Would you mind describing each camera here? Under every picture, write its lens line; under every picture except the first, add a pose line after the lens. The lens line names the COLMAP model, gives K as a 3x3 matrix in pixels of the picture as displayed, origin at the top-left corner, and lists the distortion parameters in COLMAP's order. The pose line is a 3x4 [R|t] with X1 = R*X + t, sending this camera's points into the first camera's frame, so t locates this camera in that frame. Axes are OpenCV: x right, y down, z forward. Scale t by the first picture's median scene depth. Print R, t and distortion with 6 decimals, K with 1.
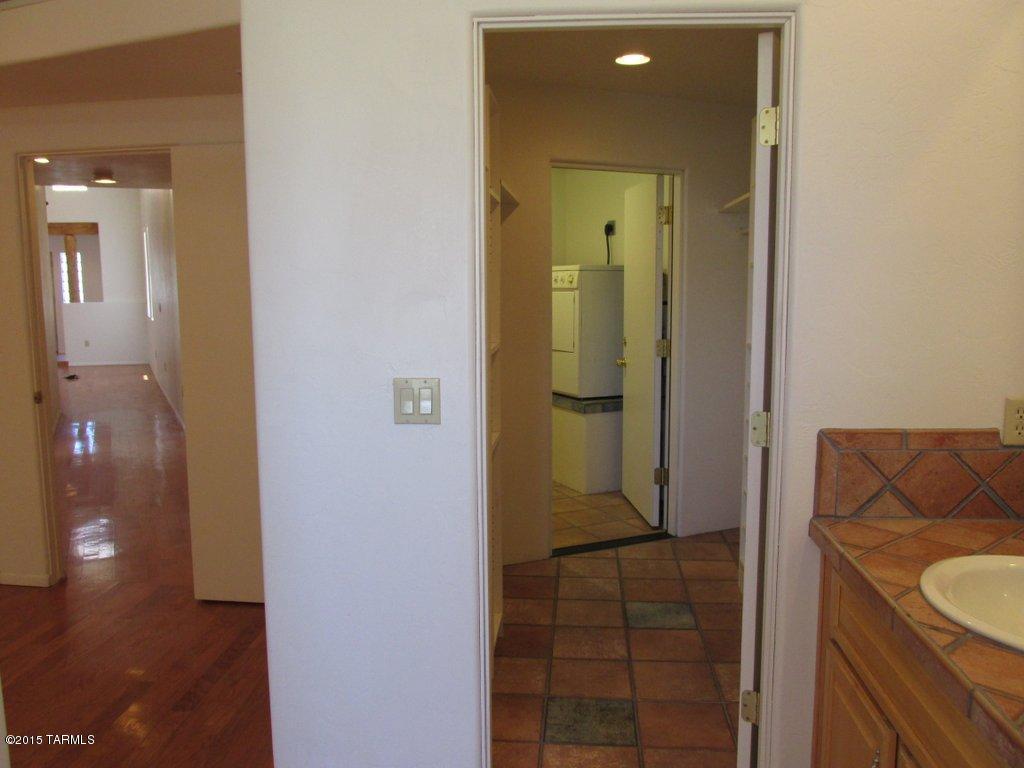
lens RADIAL K [[844.8, 0, 512.0], [0, 844.8, 384.0], [0, 0, 1]] dist [-0.036587, 0.003505]
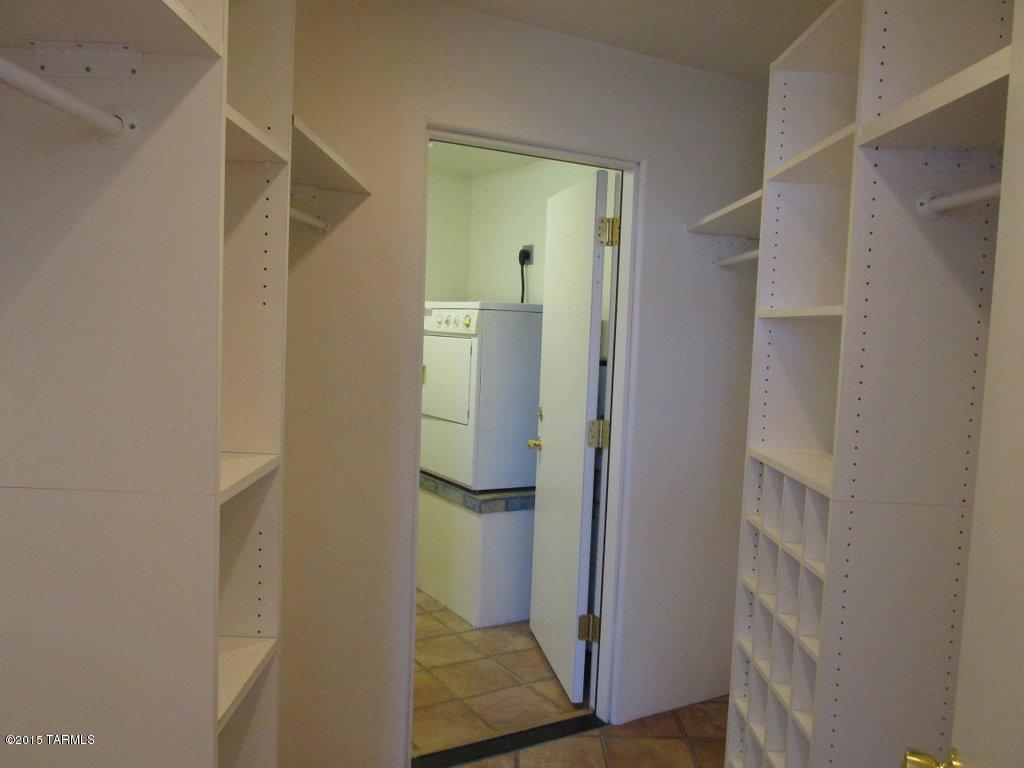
lens RADIAL K [[844.8, 0, 512.0], [0, 844.8, 384.0], [0, 0, 1]] dist [-0.036587, 0.003505]
pose [[0.994492, 0.037396, 0.097919, 0.041614], [-0.033194, 0.998471, -0.044198, -0.043987], [-0.099422, 0.040704, 0.994212, 0.312139]]
